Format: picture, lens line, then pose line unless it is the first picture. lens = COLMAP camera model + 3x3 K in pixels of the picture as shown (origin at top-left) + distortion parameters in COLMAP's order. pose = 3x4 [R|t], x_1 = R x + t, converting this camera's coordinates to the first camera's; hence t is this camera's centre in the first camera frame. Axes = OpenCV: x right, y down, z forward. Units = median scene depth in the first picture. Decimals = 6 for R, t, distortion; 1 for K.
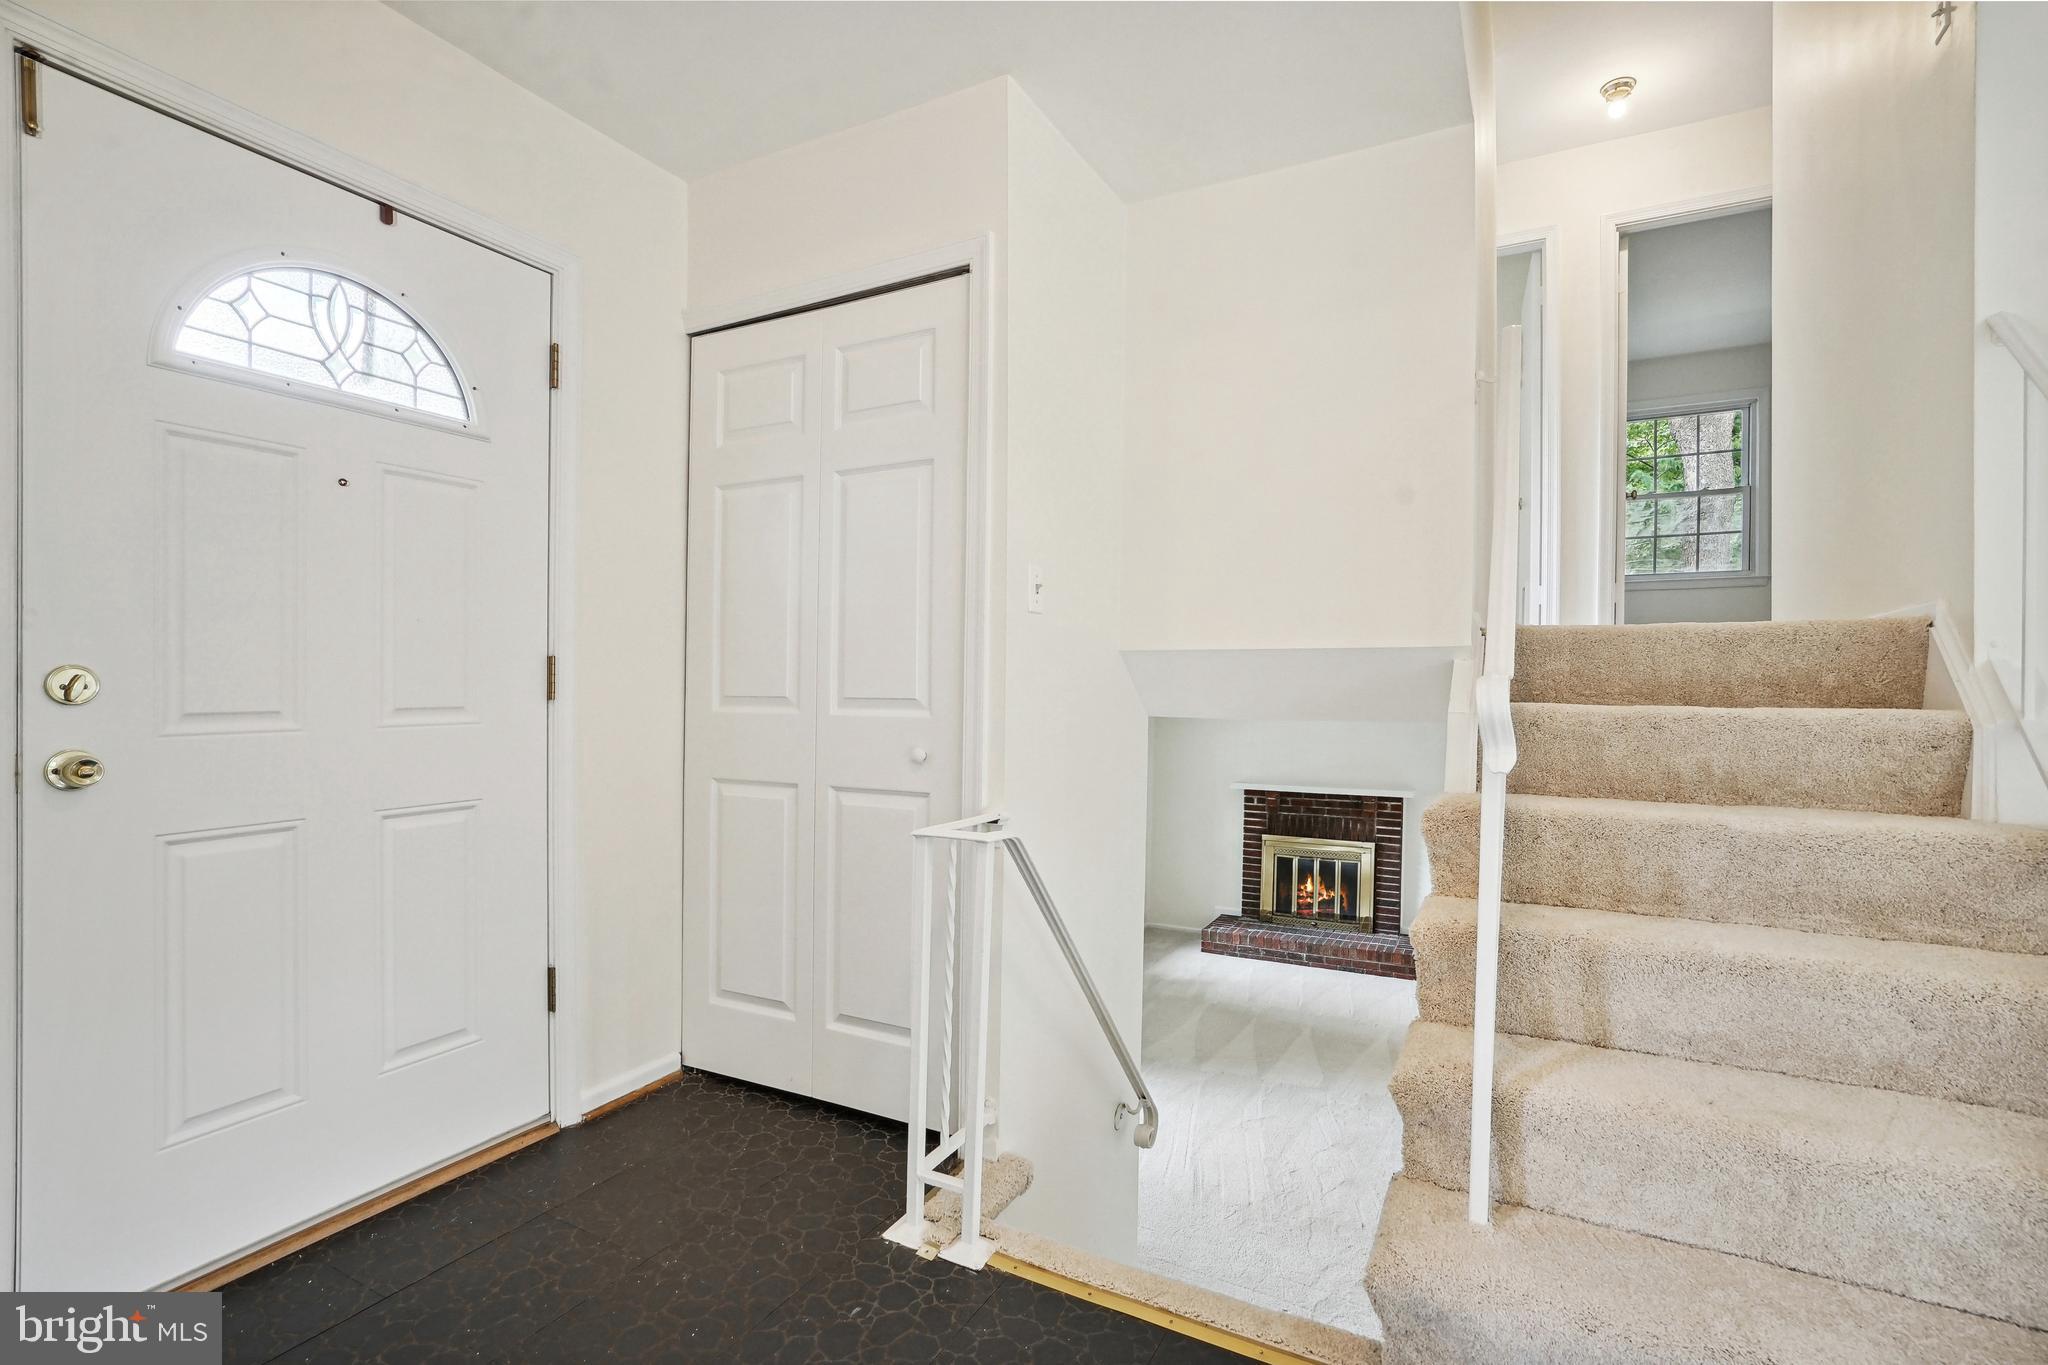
lens RADIAL K [[963.3, 0, 1027.7], [0, 963.3, 677.4], [0, 0, 1]] dist [-0.015402, 0.009085]
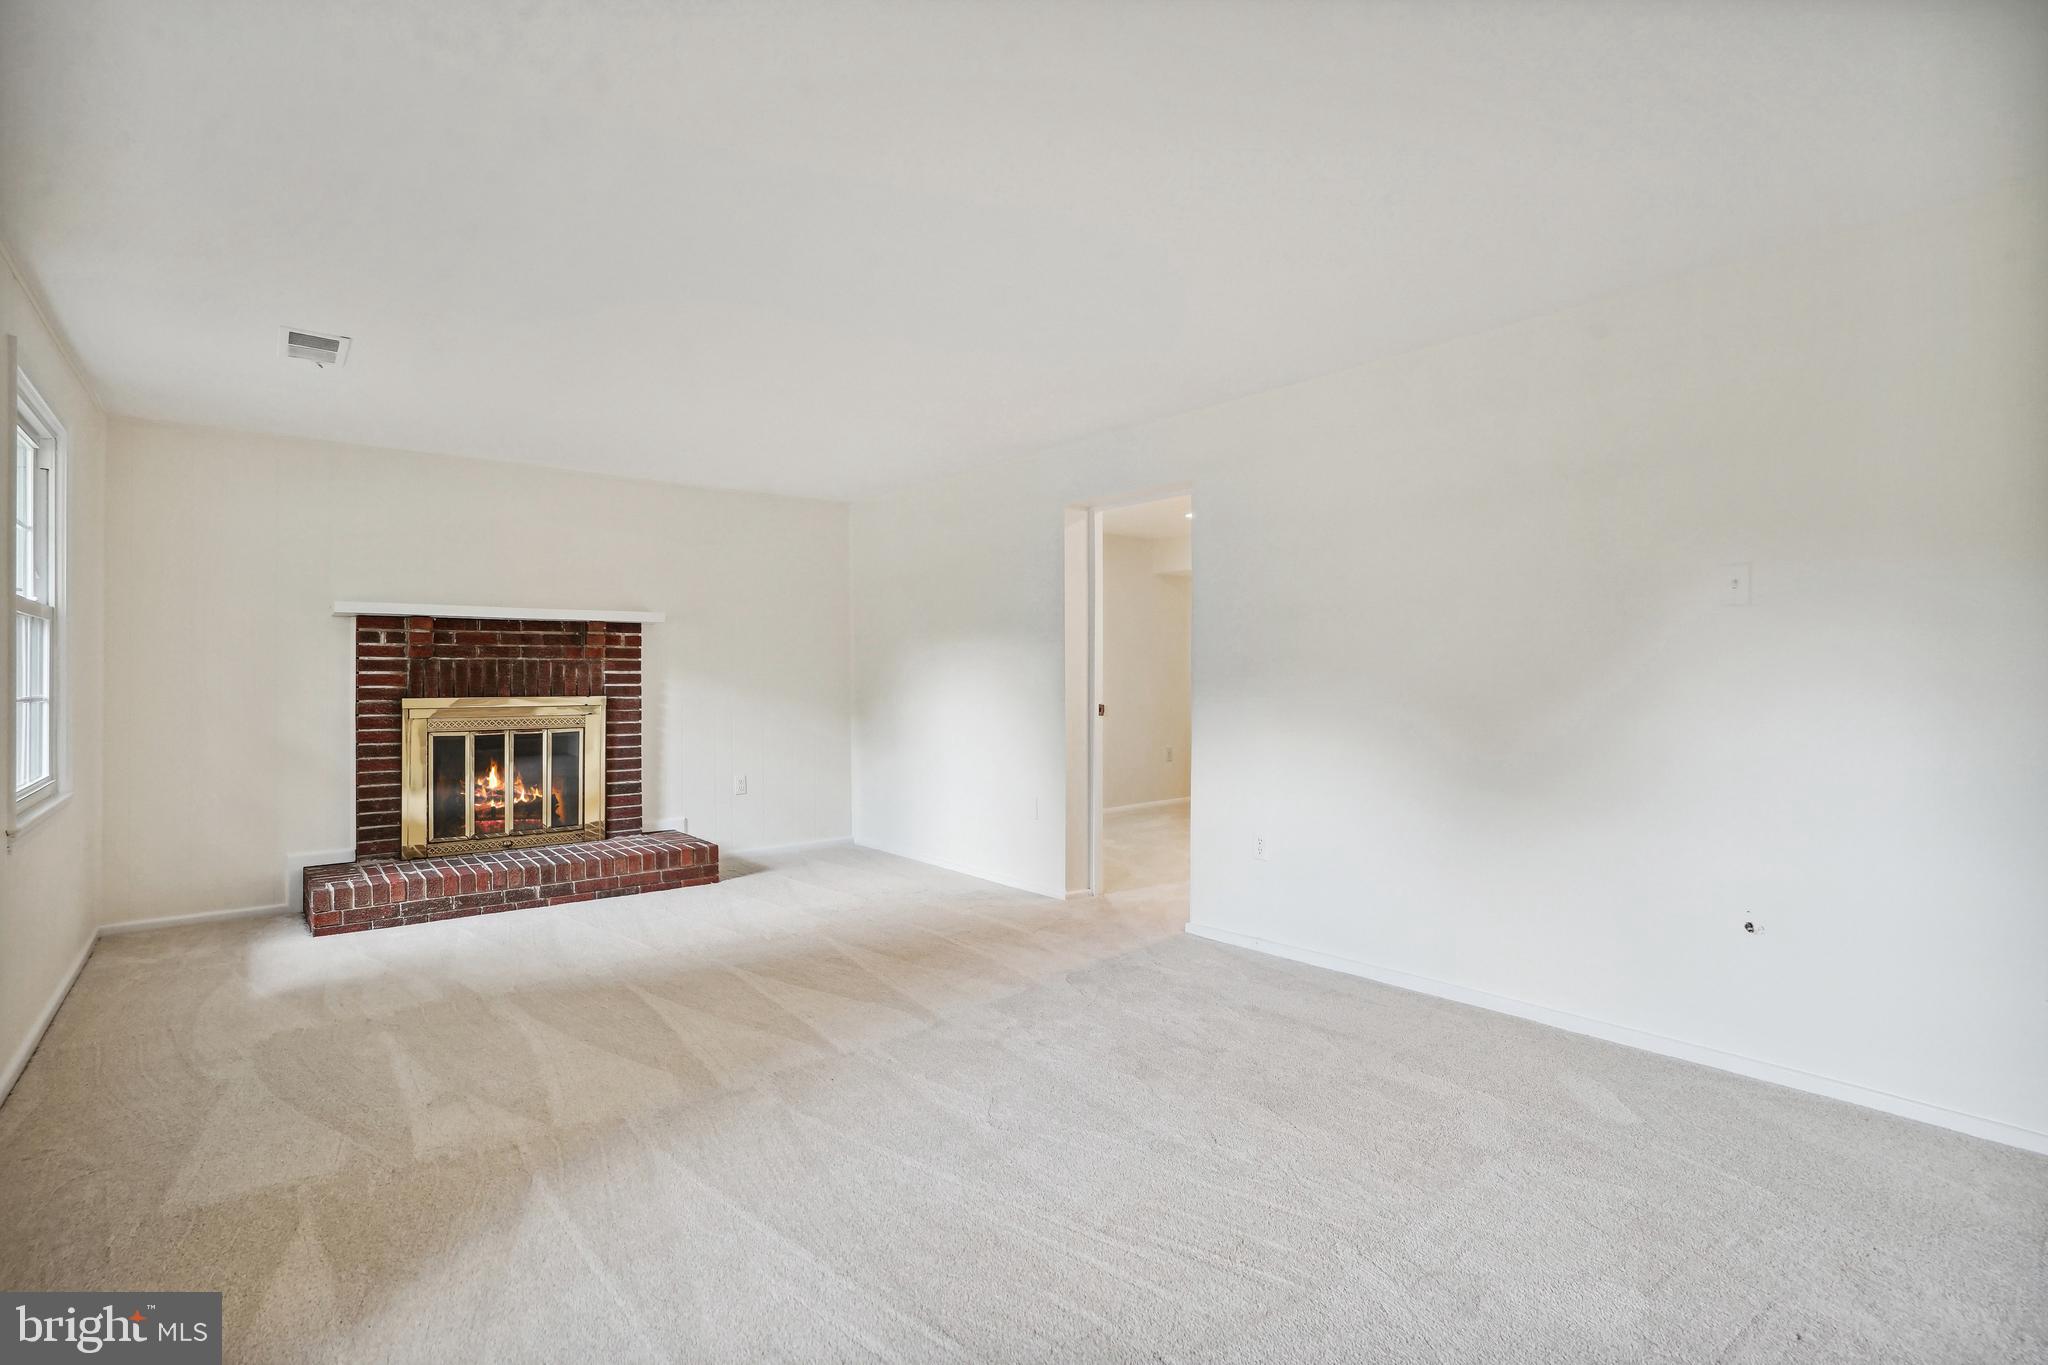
lens RADIAL K [[963.3, 0, 1014.4], [0, 963.3, 695.1], [0, 0, 1]] dist [-0.015402, 0.009085]
pose [[0.419528, -0.031496, 0.907196, -0.098924], [0.003189, 0.999443, 0.033224, 0.148951], [-0.907737, -0.011045, 0.419394, 0.482536]]
